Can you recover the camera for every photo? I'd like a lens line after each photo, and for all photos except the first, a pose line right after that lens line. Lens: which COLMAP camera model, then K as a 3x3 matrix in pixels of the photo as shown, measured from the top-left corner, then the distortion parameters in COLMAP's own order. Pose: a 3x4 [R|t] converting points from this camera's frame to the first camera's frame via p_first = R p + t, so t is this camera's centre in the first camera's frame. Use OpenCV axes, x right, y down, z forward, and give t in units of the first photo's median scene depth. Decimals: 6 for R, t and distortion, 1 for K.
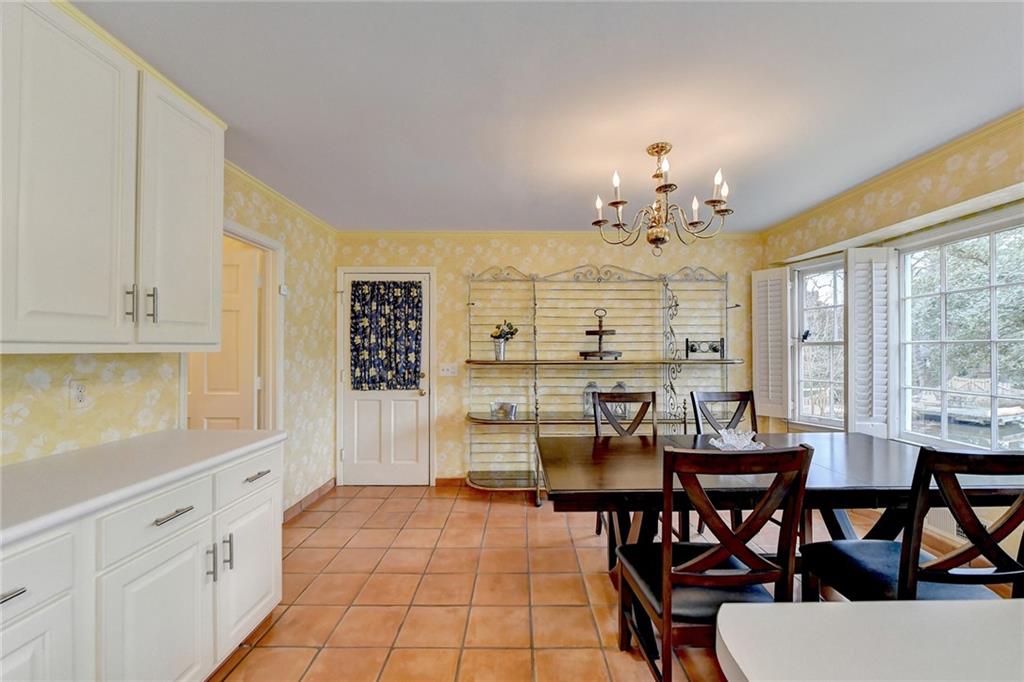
lens RADIAL K [[416.5, 0, 508.5], [0, 416.5, 344.5], [0, 0, 1]] dist [-0.005711, -0.000990]
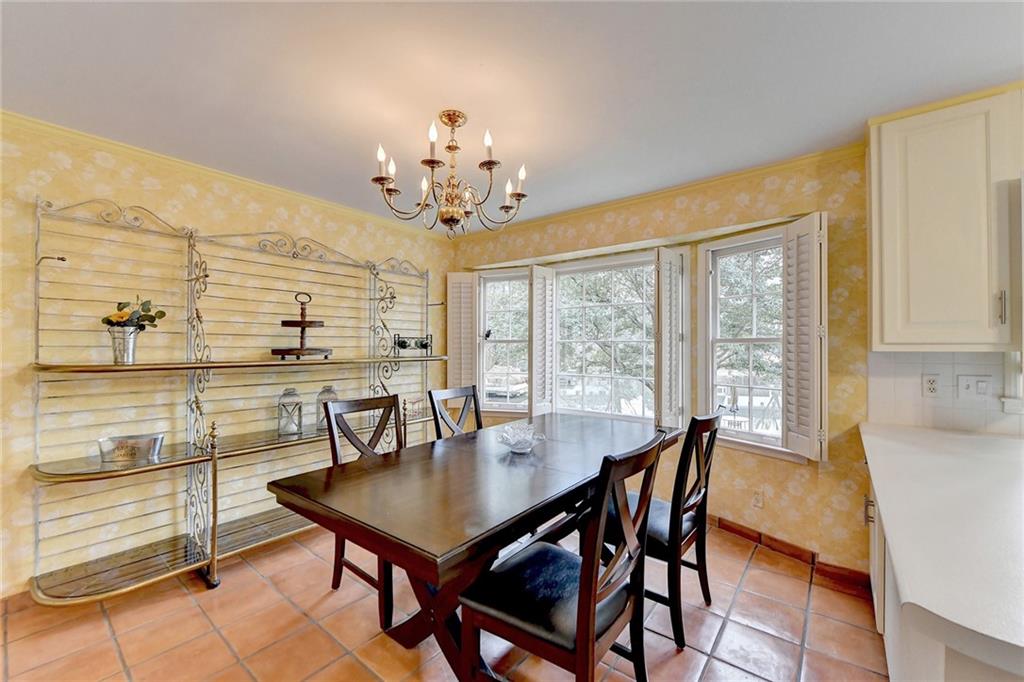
lens RADIAL K [[416.5, 0, 513.4], [0, 416.5, 341.5], [0, 0, 1]] dist [-0.005711, -0.000990]
pose [[0.600956, 0.011125, 0.799205, -0.155226], [-0.013123, 0.999906, -0.004051, 0.002228], [-0.799174, -0.008053, 0.601045, 0.220885]]
